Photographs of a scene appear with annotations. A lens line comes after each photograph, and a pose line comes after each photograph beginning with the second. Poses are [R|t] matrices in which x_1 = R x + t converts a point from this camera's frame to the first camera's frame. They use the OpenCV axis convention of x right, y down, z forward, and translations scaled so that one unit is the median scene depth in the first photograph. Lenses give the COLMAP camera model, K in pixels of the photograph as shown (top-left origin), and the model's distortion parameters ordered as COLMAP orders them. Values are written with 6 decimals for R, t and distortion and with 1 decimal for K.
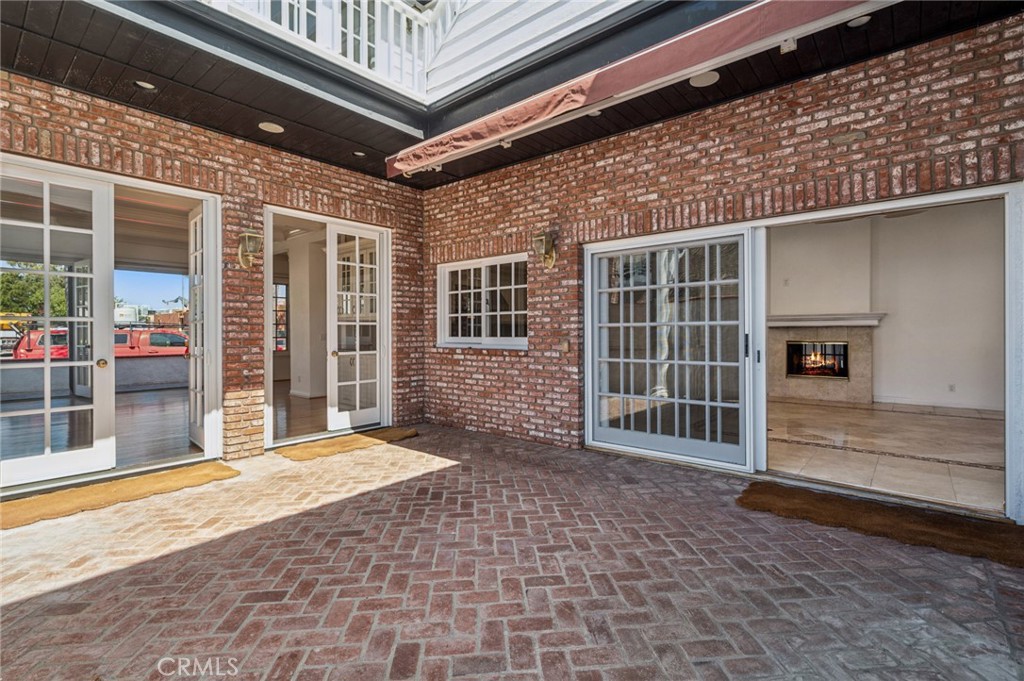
lens RADIAL K [[478.8, 0, 510.7], [0, 478.8, 332.4], [0, 0, 1]] dist [0.000404, -0.001732]
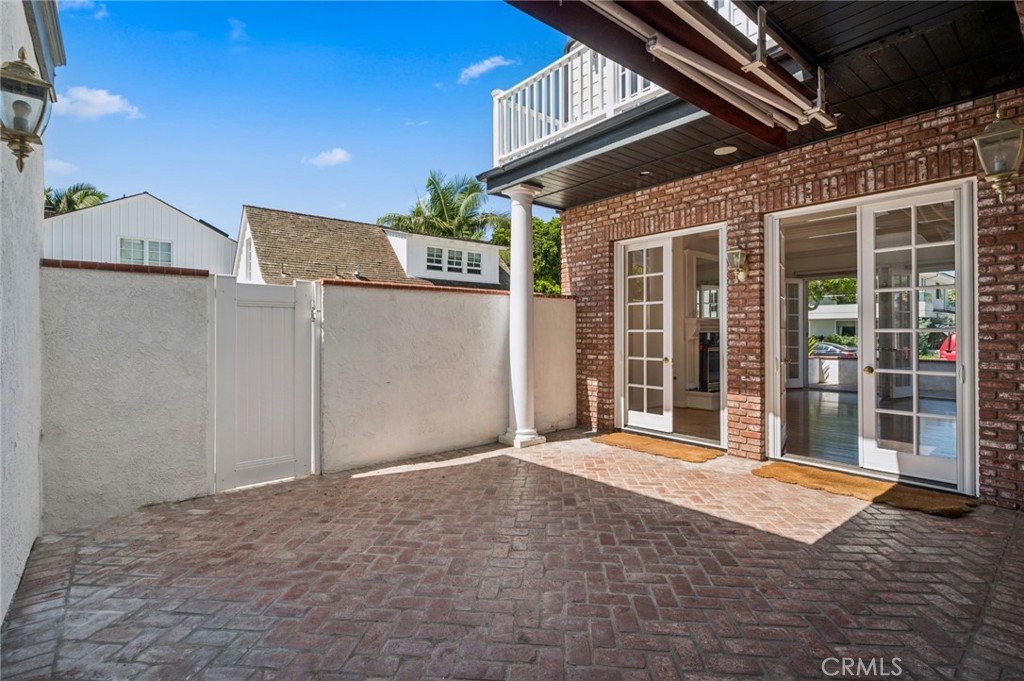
lens RADIAL K [[478.8, 0, 510.7], [0, 478.8, 332.4], [0, 0, 1]] dist [0.000404, -0.001732]
pose [[-0.186611, 0.003916, -0.982426, 0.715018], [0.001247, 0.999992, 0.003749, -0.028985], [0.982433, -0.000526, -0.186614, 0.815630]]
